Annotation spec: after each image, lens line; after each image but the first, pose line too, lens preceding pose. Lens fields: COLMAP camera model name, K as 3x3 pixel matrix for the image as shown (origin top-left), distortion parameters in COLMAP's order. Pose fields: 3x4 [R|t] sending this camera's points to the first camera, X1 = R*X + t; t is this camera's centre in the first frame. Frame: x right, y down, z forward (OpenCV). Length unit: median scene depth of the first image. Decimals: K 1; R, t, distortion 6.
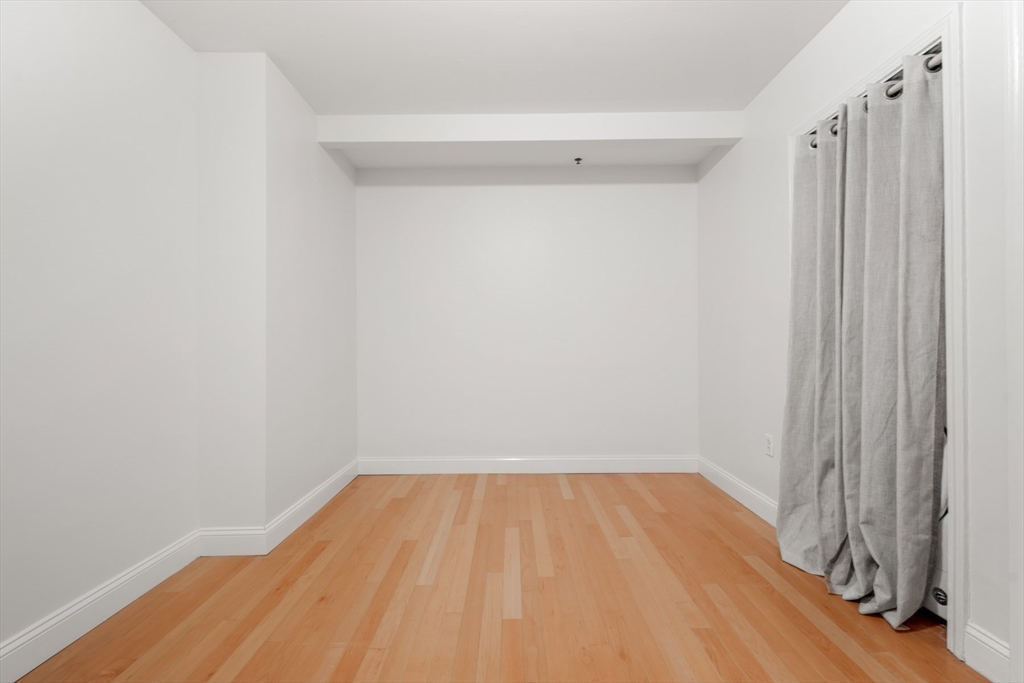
lens RADIAL K [[440.8, 0, 510.5], [0, 440.8, 341.0], [0, 0, 1]] dist [0.004835, -0.000589]
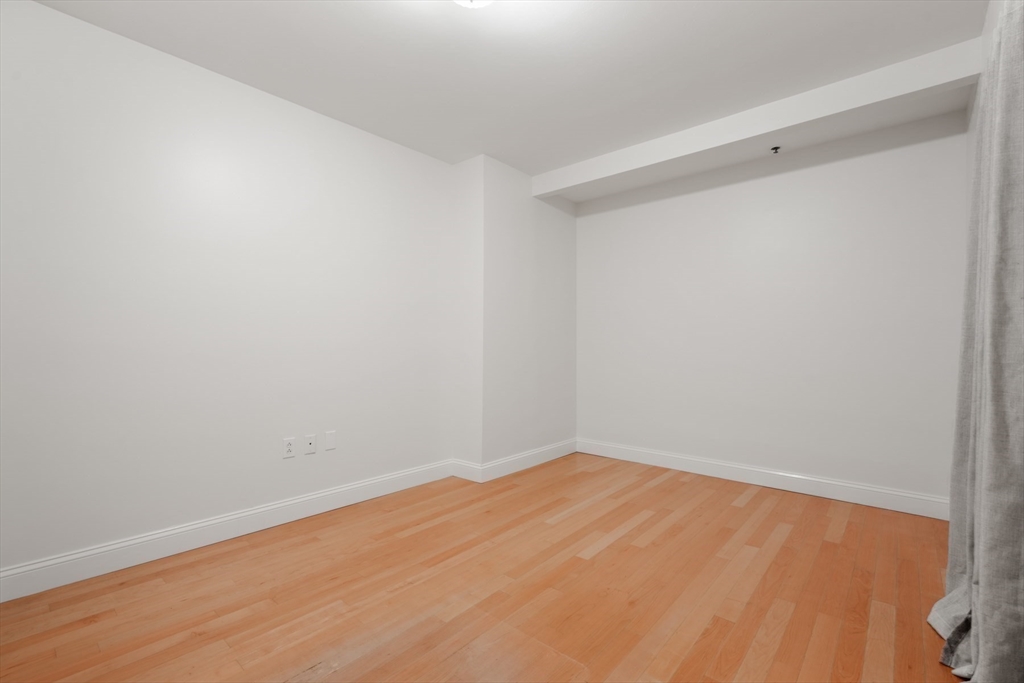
lens RADIAL K [[448.6, 0, 517.7], [0, 448.6, 342.4], [0, 0, 1]] dist [0.008824, -0.000446]
pose [[0.760169, 0.003401, -0.649716, 0.542155], [-0.002244, 0.999994, 0.002609, -0.010570], [0.649721, -0.000525, 0.760172, -0.103216]]
